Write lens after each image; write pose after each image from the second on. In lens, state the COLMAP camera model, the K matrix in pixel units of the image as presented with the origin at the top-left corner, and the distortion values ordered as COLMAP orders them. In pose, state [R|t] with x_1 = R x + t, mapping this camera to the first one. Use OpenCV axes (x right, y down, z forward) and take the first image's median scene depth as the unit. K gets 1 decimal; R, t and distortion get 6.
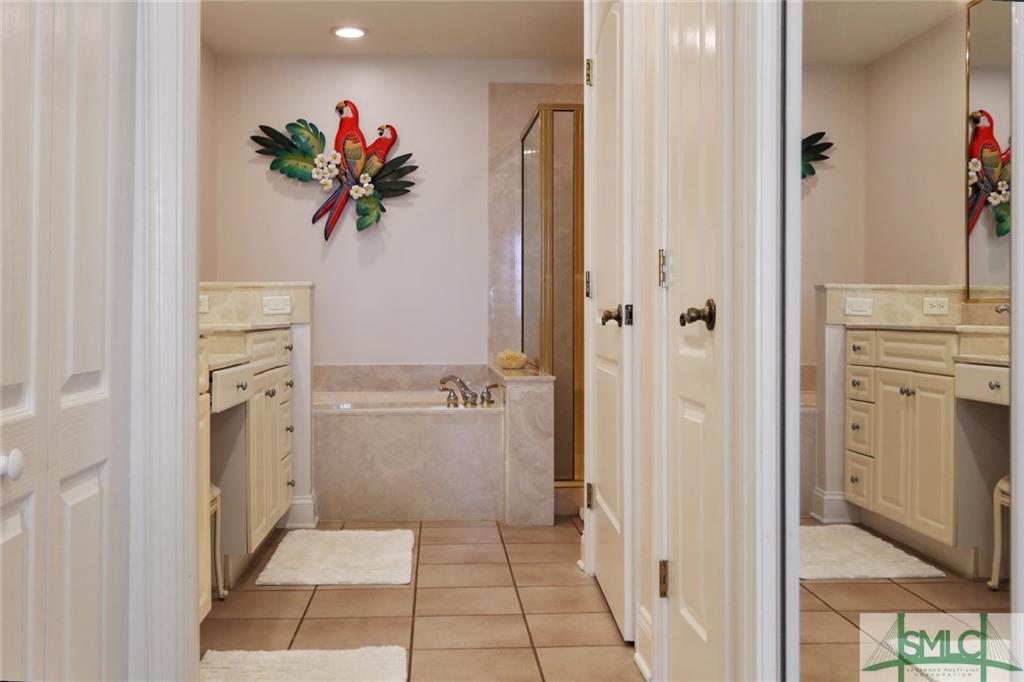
lens RADIAL K [[1104.4, 0, 515.0], [0, 1104.4, 338.4], [0, 0, 1]] dist [-0.339883, 0.000970]
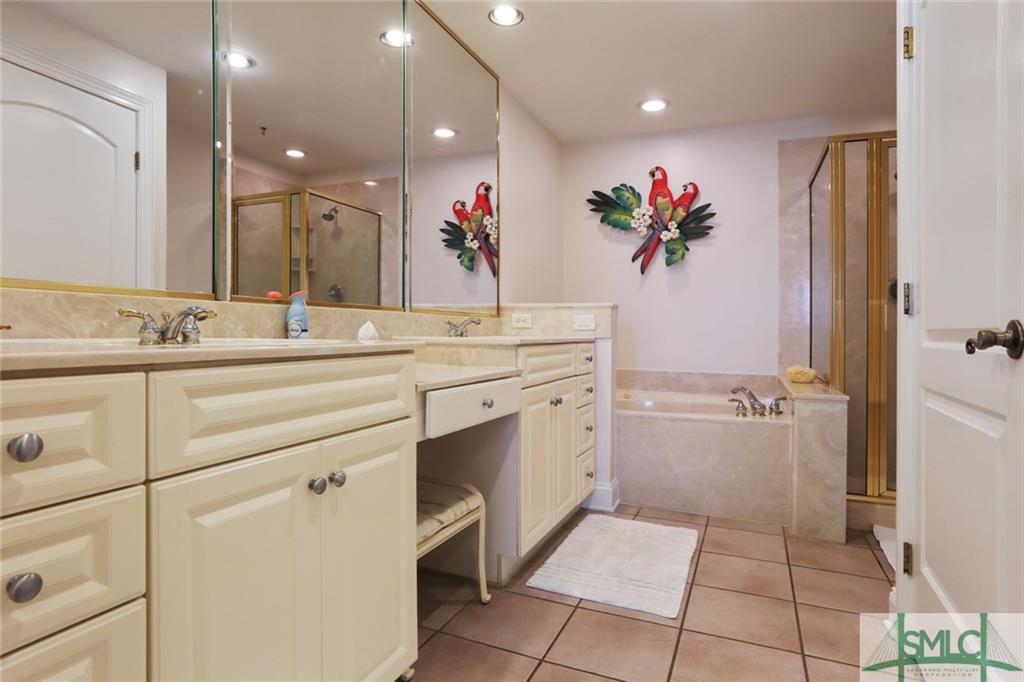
lens RADIAL K [[546.8, 0, 509.3], [0, 546.8, 314.8], [0, 0, 1]] dist [-0.073235, 0.051157]
pose [[0.880590, 0.002096, -0.473874, -0.004766], [-0.026998, 0.998588, -0.045753, -0.008286], [0.473109, 0.053083, 0.879403, 0.376213]]
